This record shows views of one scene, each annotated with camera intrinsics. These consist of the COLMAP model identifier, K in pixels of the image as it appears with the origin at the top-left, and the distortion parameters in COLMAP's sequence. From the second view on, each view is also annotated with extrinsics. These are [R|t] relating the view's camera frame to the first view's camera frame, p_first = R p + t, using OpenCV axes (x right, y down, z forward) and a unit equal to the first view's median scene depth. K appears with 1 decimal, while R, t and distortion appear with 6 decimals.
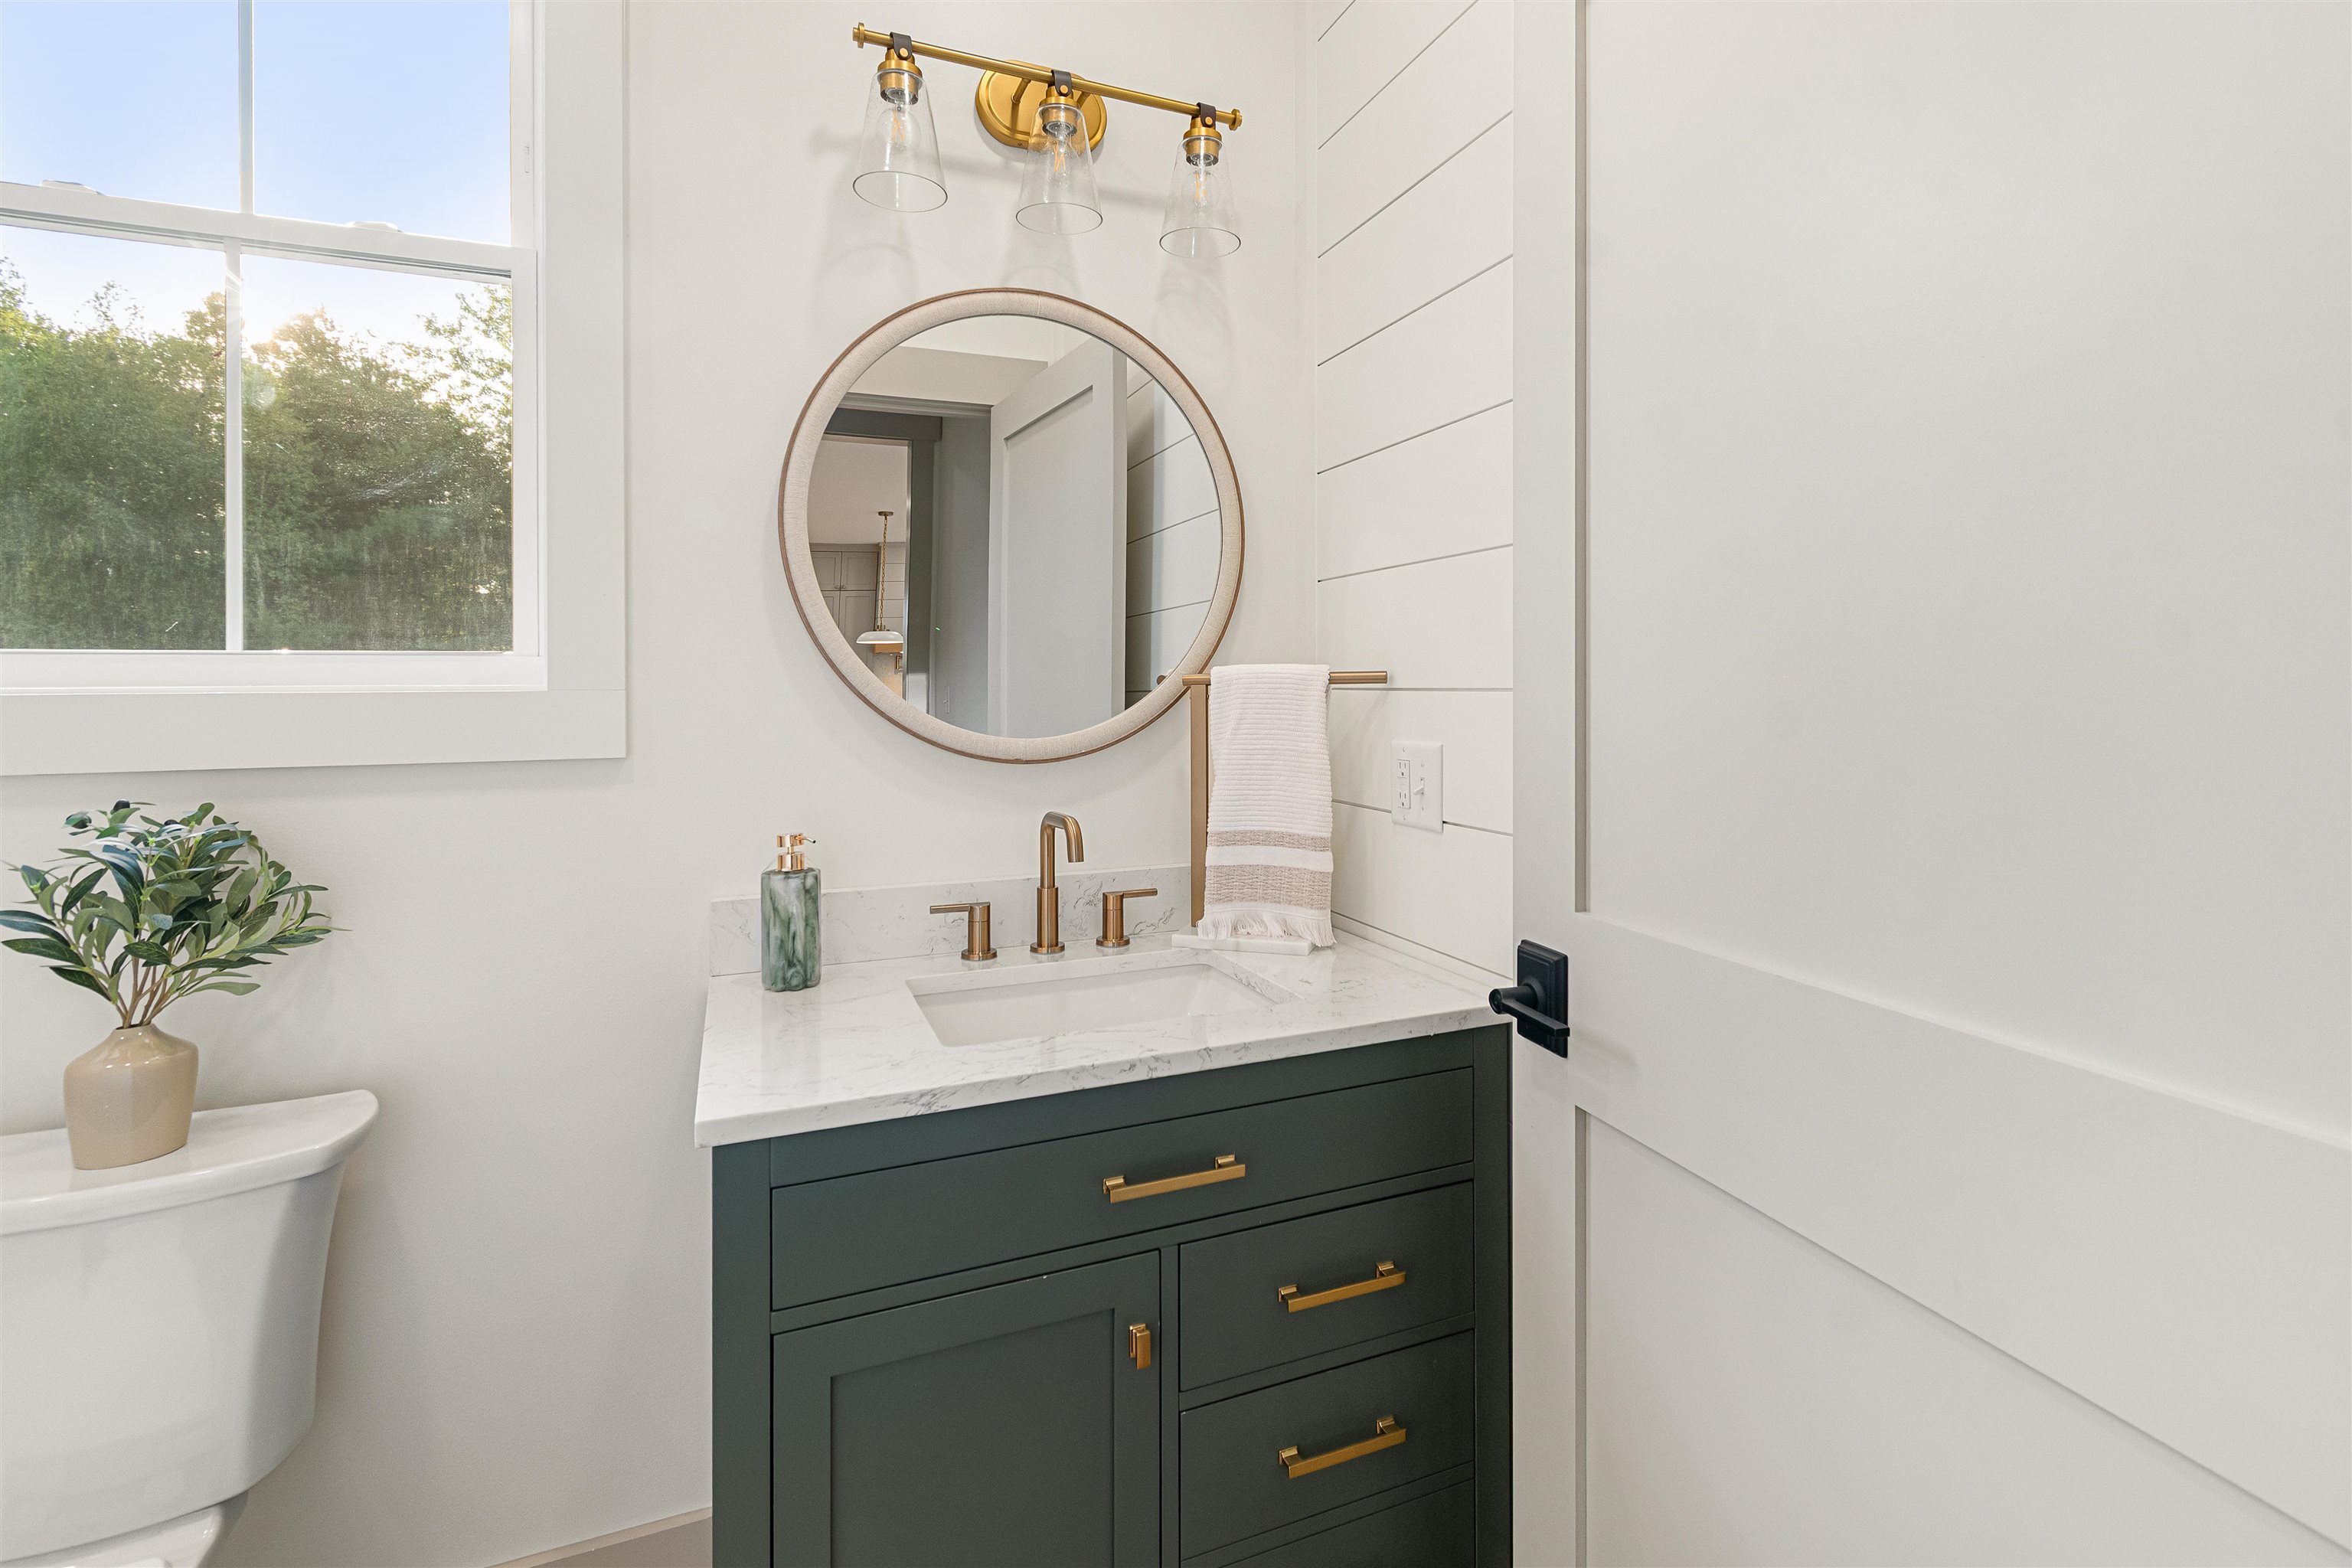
lens RADIAL K [[1069.6, 0, 1177.2], [0, 1069.6, 694.1], [0, 0, 1]] dist [0.000160, 0.000478]
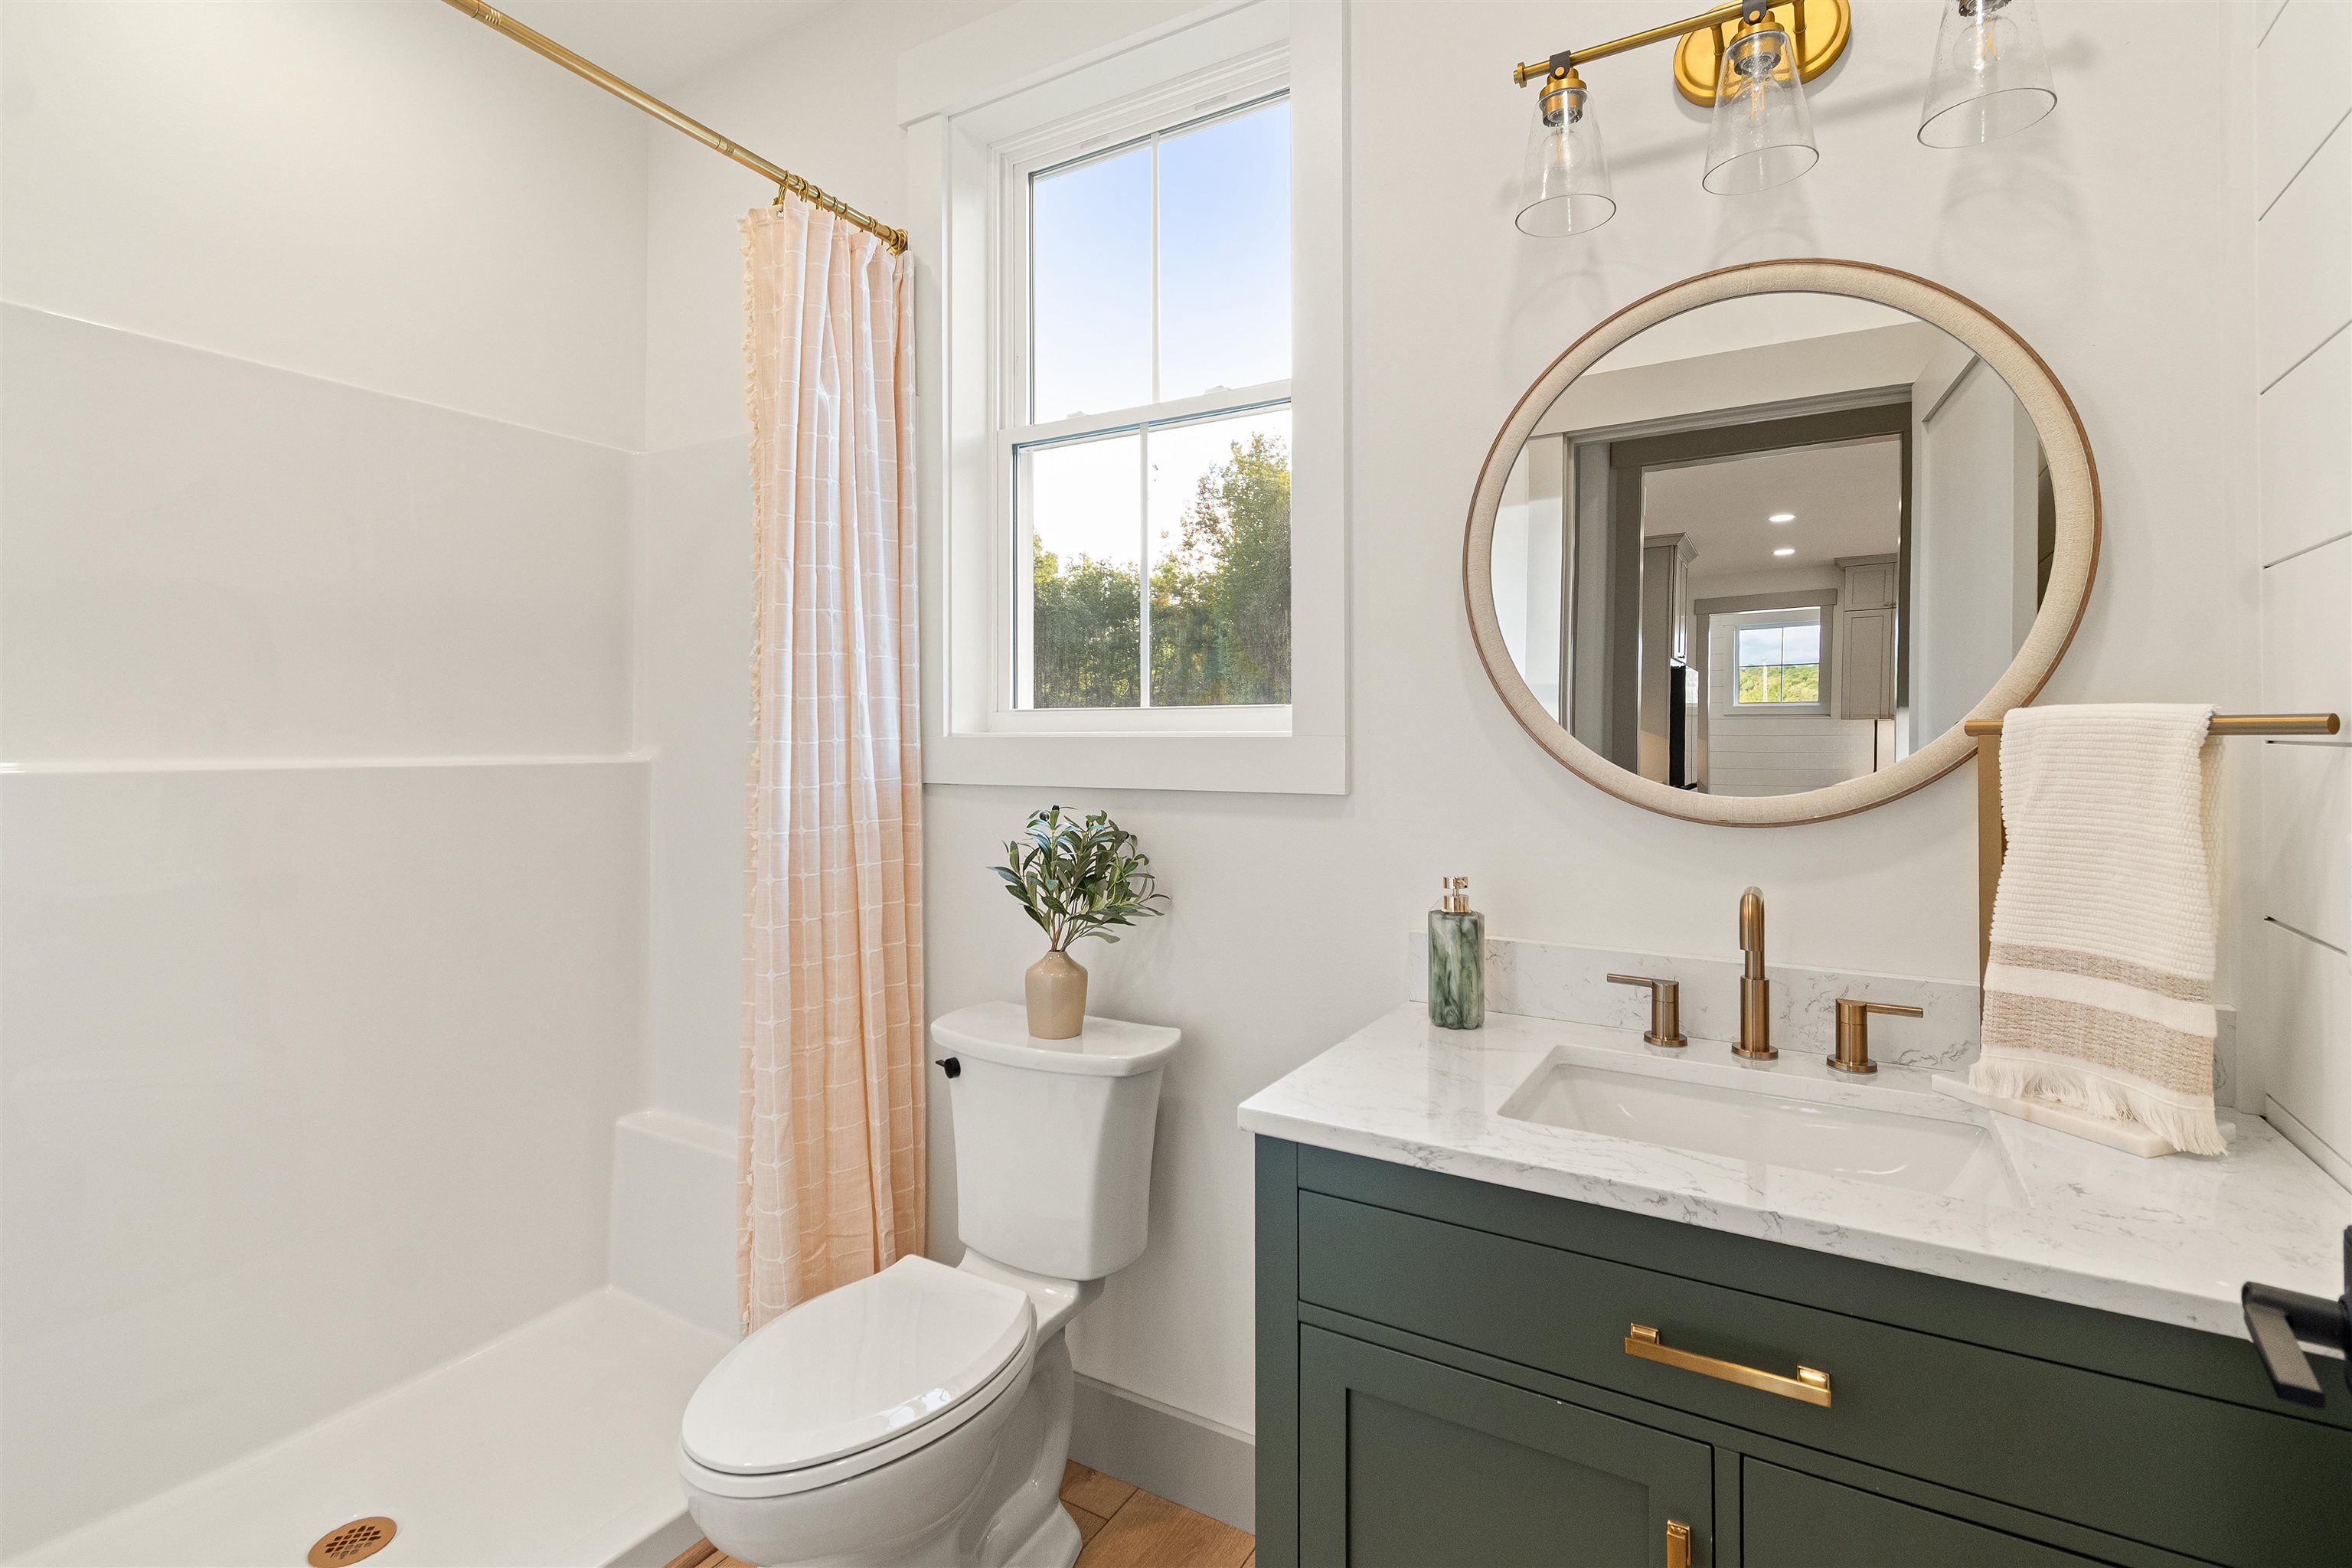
lens RADIAL K [[1082.3, 0, 1179.9], [0, 1082.3, 723.1], [0, 0, 1]] dist [0.003221, -0.000213]
pose [[0.601879, -0.002505, -0.798584, 0.309060], [-0.006501, 0.999947, -0.008036, -0.007821], [0.798561, 0.010028, 0.601830, 0.151159]]
